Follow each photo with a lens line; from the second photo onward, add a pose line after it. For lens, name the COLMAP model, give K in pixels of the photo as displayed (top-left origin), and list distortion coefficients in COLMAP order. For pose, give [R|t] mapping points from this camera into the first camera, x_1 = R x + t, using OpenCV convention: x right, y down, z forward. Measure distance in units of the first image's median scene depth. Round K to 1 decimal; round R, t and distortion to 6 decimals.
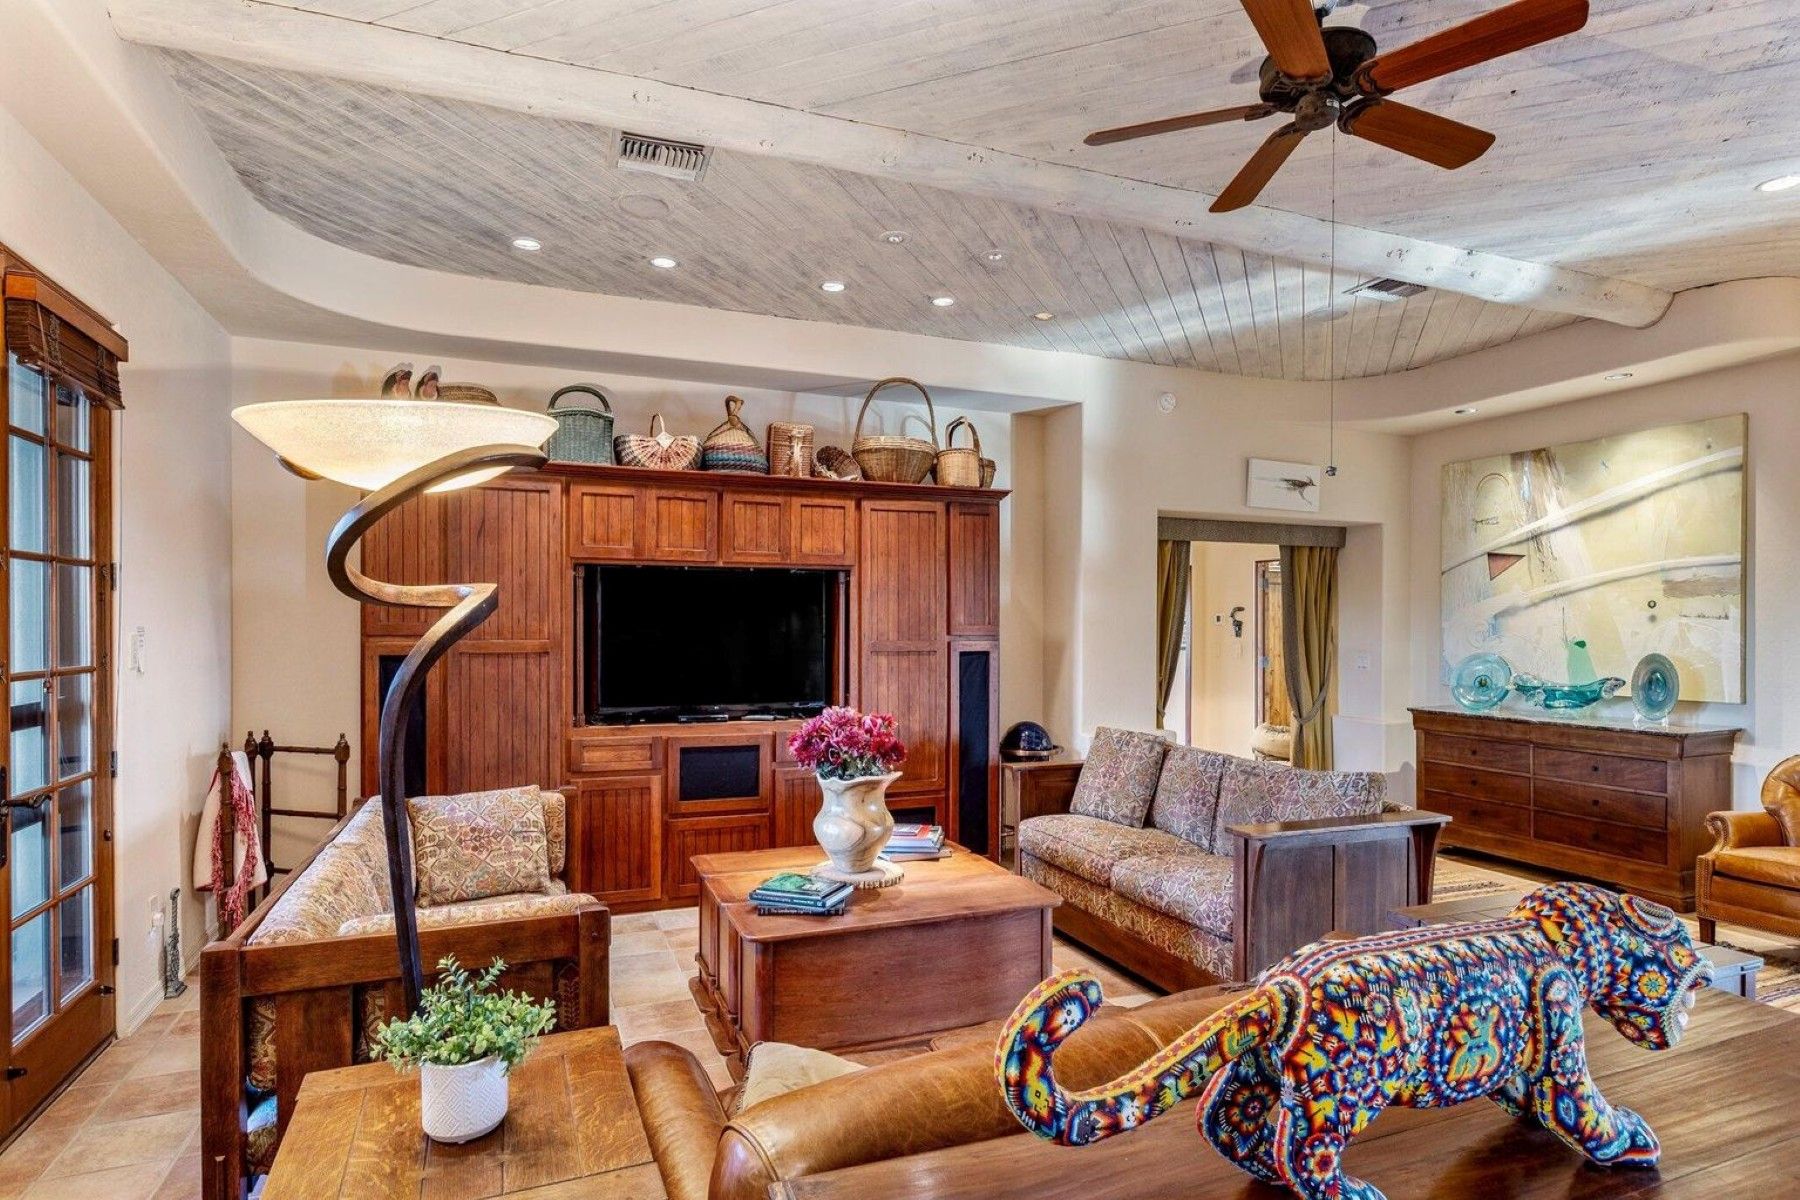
lens RADIAL K [[970.5, 0, 911.3], [0, 970.5, 631.1], [0, 0, 1]] dist [0.001657, 0.000118]
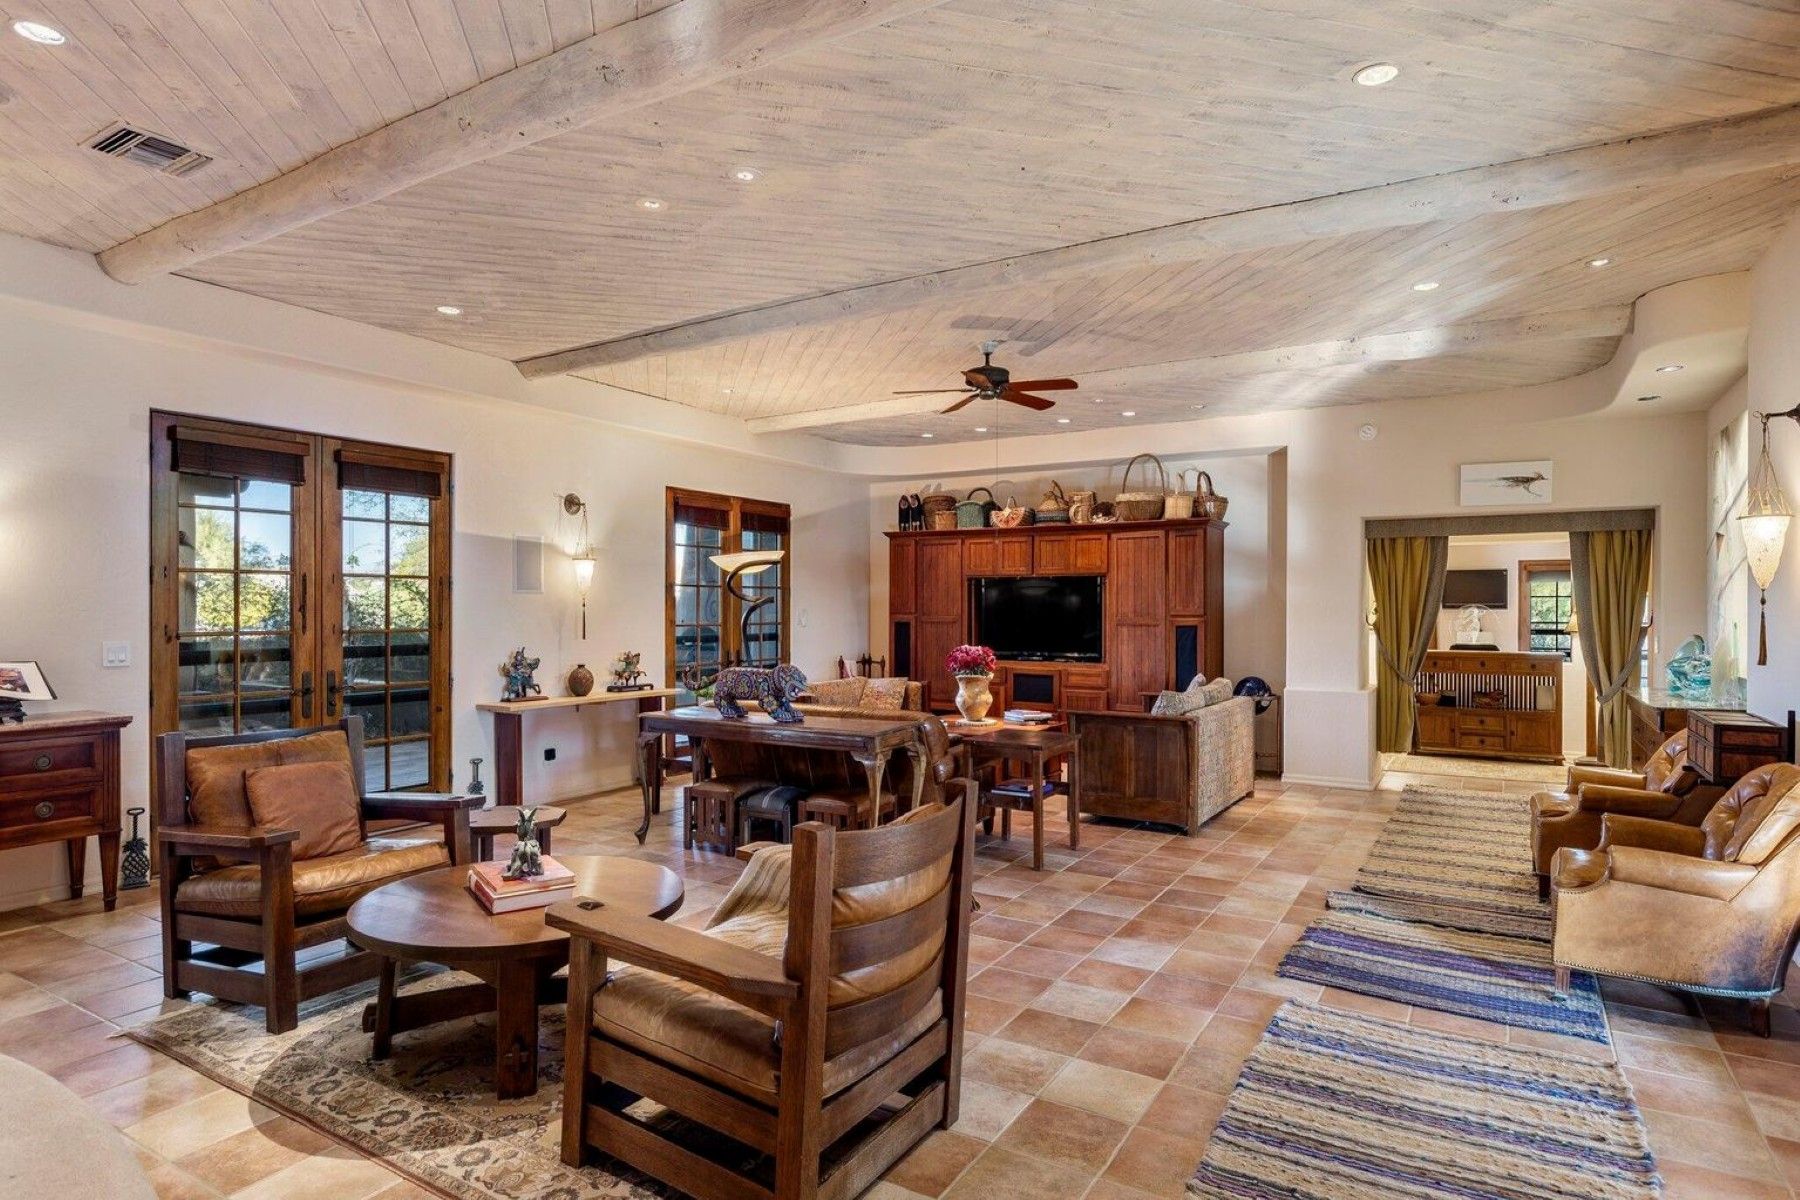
lens RADIAL K [[970.5, 0, 900.4], [0, 970.5, 608.6], [0, 0, 1]] dist [0.001657, 0.000118]
pose [[0.595047, -0.001017, -0.803690, 1.152459], [-0.003960, 0.999983, -0.004197, 0.002956], [0.803681, 0.005680, 0.595033, -0.305165]]
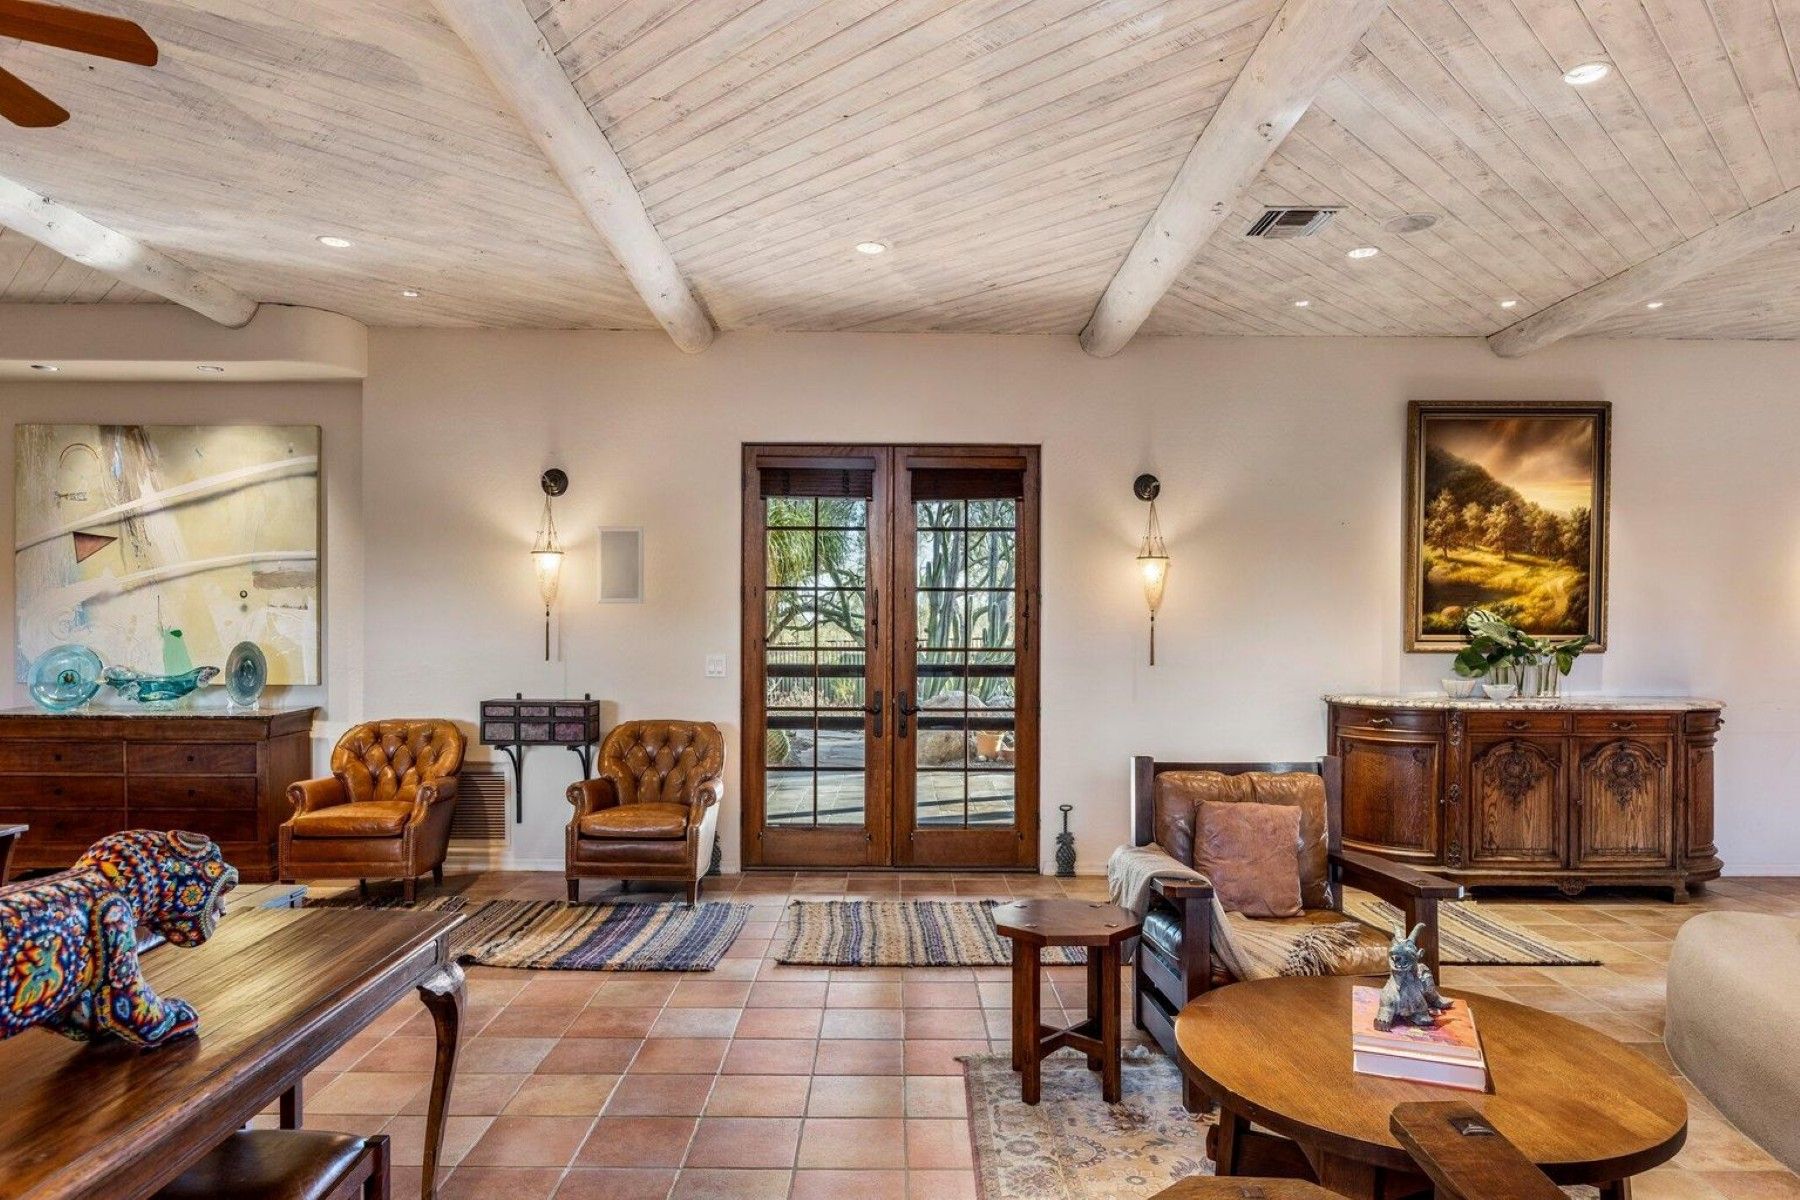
lens RADIAL K [[1074.9, 0, 904.1], [0, 1074.9, 631.0], [0, 0, 1]] dist [-0.009037, 0.000769]
pose [[0.370097, -0.011363, 0.928924, -0.047243], [0.000985, 0.999929, 0.011839, -0.001363], [-0.928993, -0.003466, 0.370082, -0.092609]]
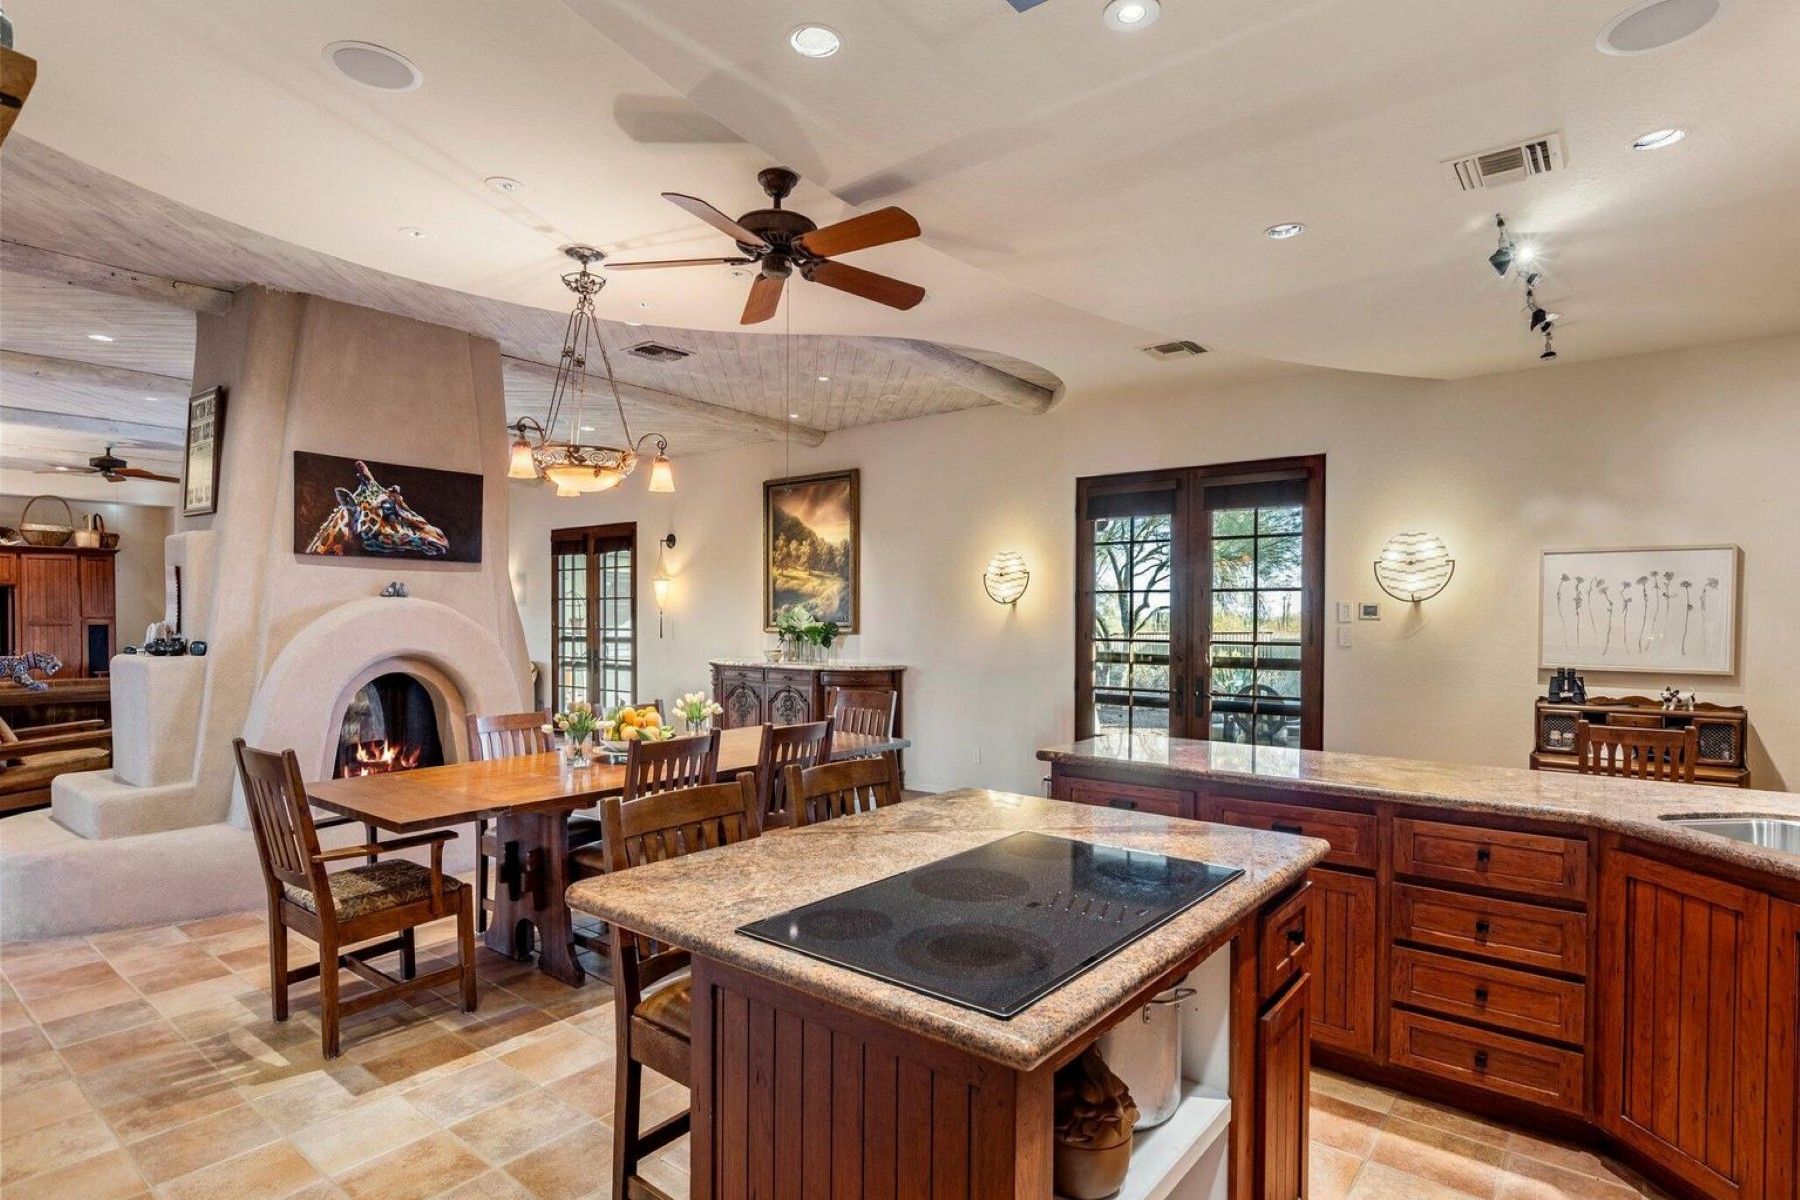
lens RADIAL K [[927.8, 0, 902.9], [0, 927.8, 633.3], [0, 0, 1]] dist [0.003805, -0.001084]
pose [[0.872506, -0.009893, 0.488503, 0.687924], [0.001952, 0.999858, 0.016762, 0.010371], [-0.488599, -0.013672, 0.872401, -1.865881]]
